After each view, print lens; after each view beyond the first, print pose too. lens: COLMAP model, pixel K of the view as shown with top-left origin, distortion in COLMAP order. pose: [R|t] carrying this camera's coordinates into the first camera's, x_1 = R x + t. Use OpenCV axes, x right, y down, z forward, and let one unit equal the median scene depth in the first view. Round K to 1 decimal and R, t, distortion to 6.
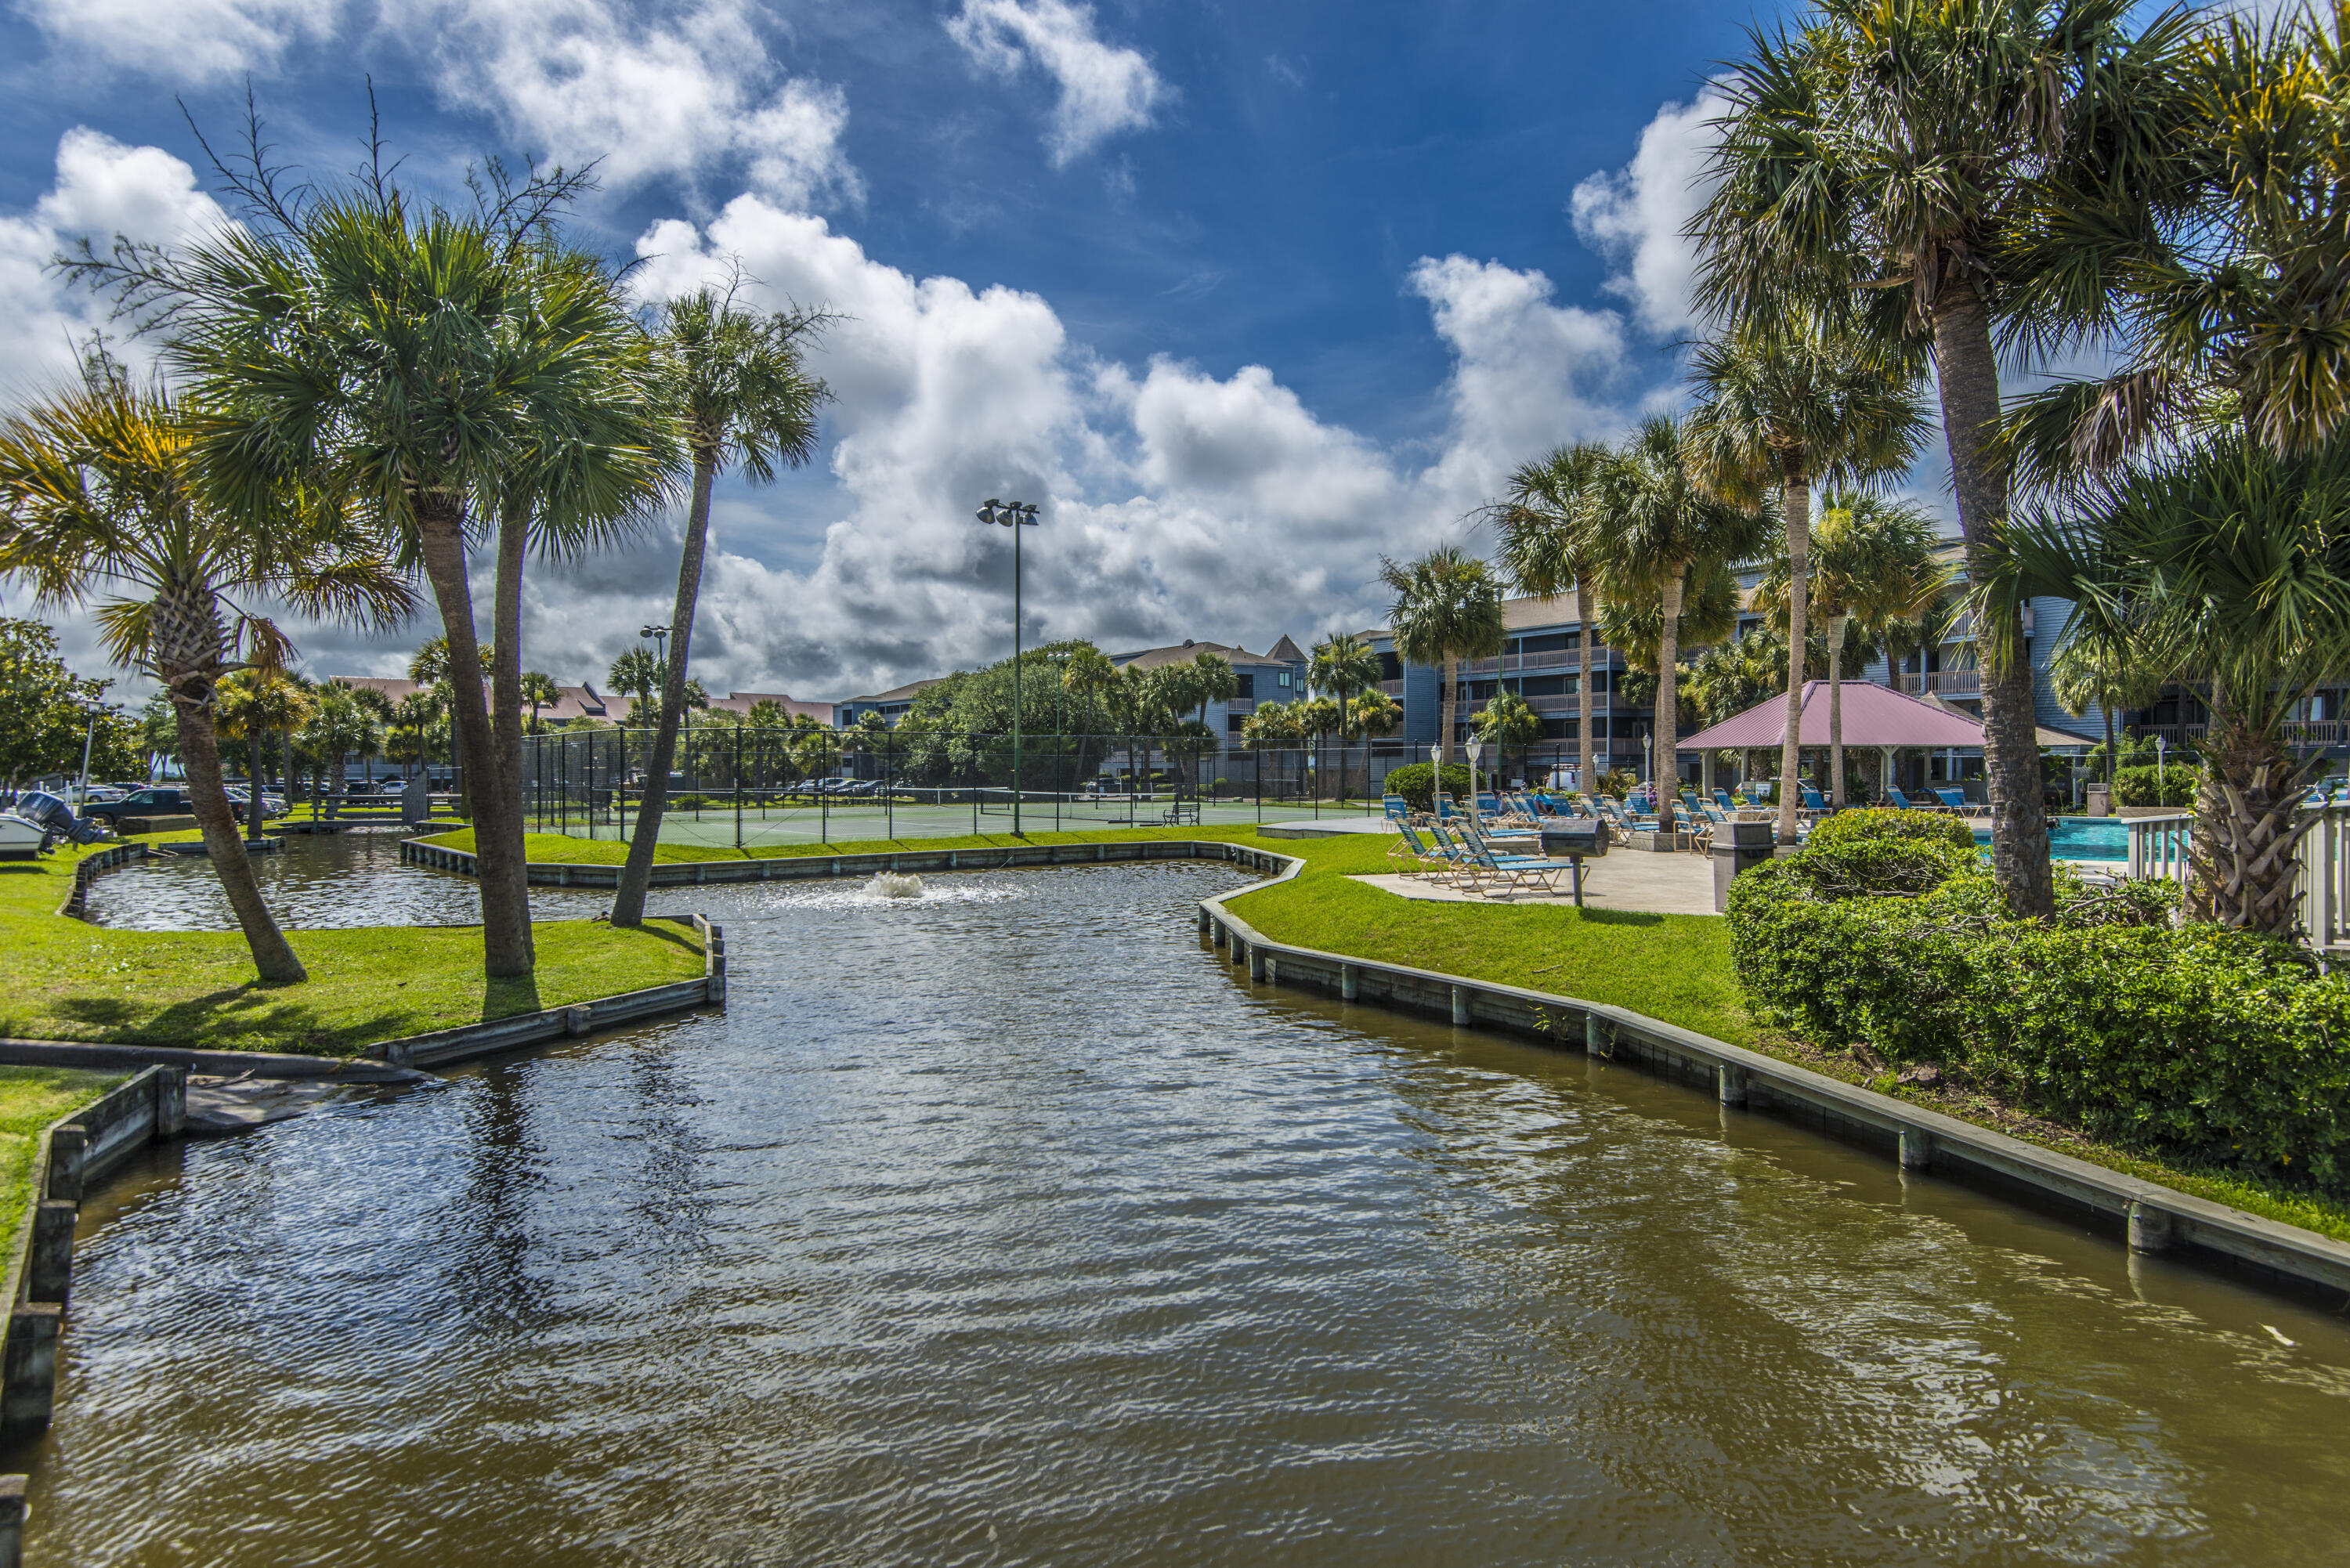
lens RADIAL K [[1282.8, 0, 1175.5], [0, 1282.8, 788.7], [0, 0, 1]] dist [0.023904, 0.000223]
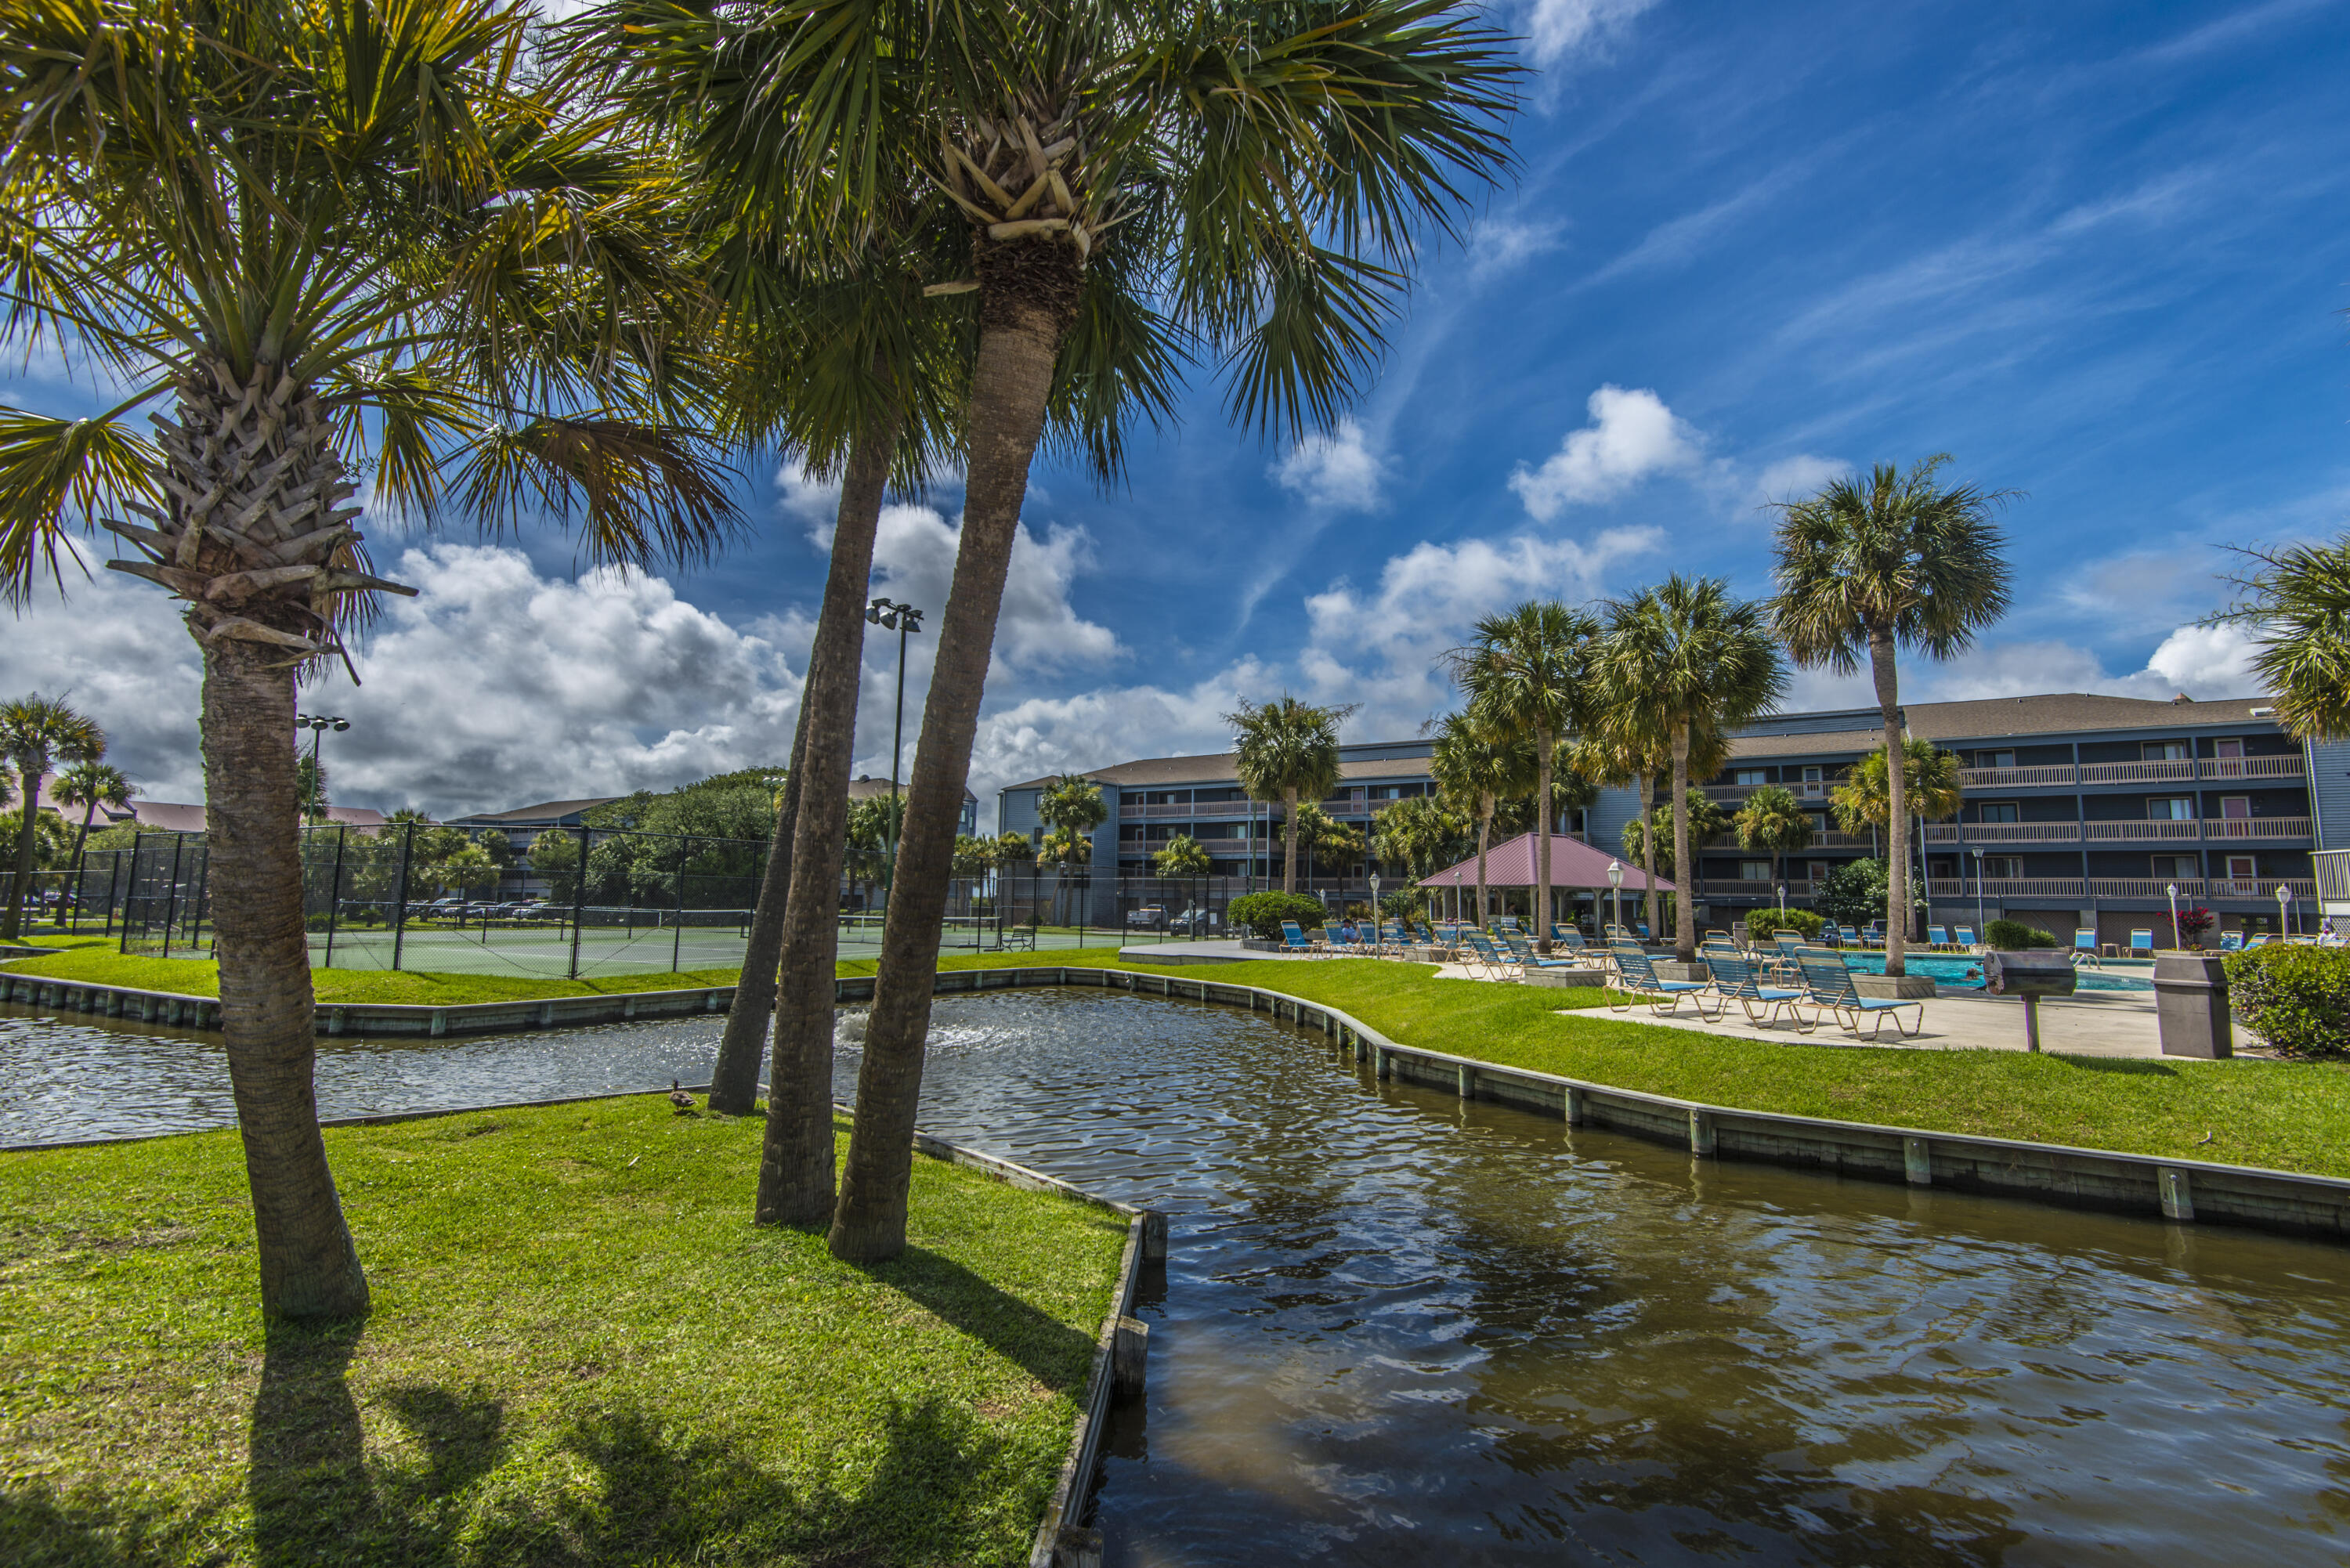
lens RADIAL K [[1068.2, 0, 1178.5], [0, 1068.2, 781.8], [0, 0, 1]] dist [-0.010438, -0.000528]
pose [[0.924305, 0.060495, 0.376831, -0.129356], [-0.011948, 0.991460, -0.129860, 0.003123], [-0.381469, 0.115528, 0.917134, 0.125435]]
